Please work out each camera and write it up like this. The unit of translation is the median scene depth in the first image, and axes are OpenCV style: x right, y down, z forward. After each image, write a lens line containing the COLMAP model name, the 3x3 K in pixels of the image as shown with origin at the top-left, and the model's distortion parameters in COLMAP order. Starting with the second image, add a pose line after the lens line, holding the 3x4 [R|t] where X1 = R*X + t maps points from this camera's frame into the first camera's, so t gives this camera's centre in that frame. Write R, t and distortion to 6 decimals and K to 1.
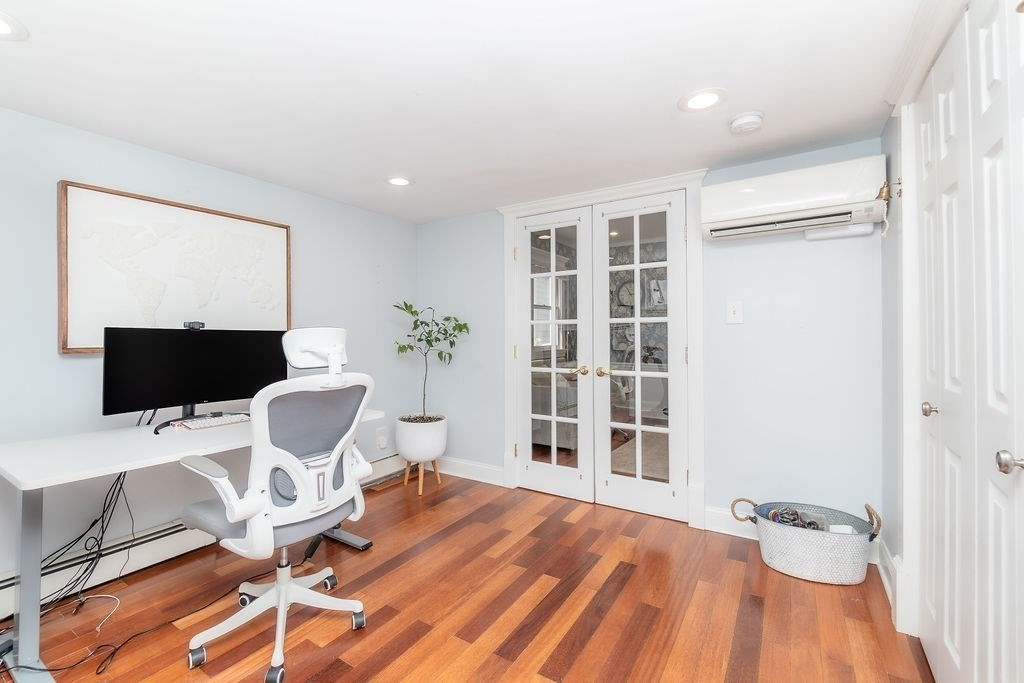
lens RADIAL K [[454.0, 0, 498.2], [0, 454.0, 332.5], [0, 0, 1]] dist [0.002339, 0.000219]
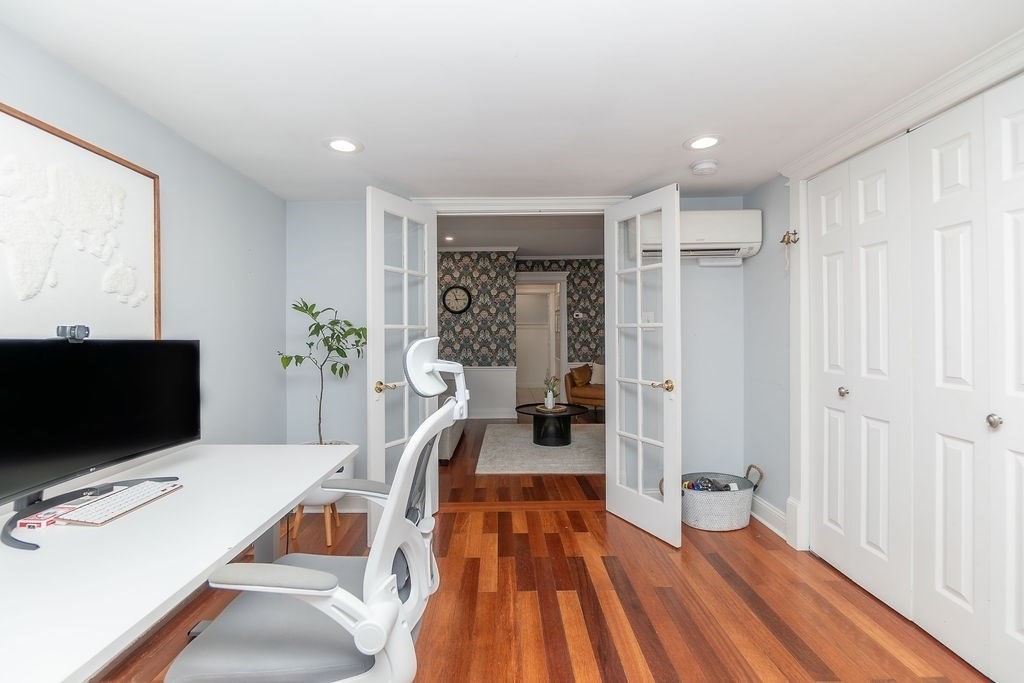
lens RADIAL K [[454.0, 0, 507.0], [0, 454.0, 333.4], [0, 0, 1]] dist [0.002339, 0.000219]
pose [[0.833793, 0.000693, 0.552076, -0.413878], [0.001508, 0.999993, -0.003532, -0.009009], [-0.552075, 0.003777, 0.833786, 0.200893]]
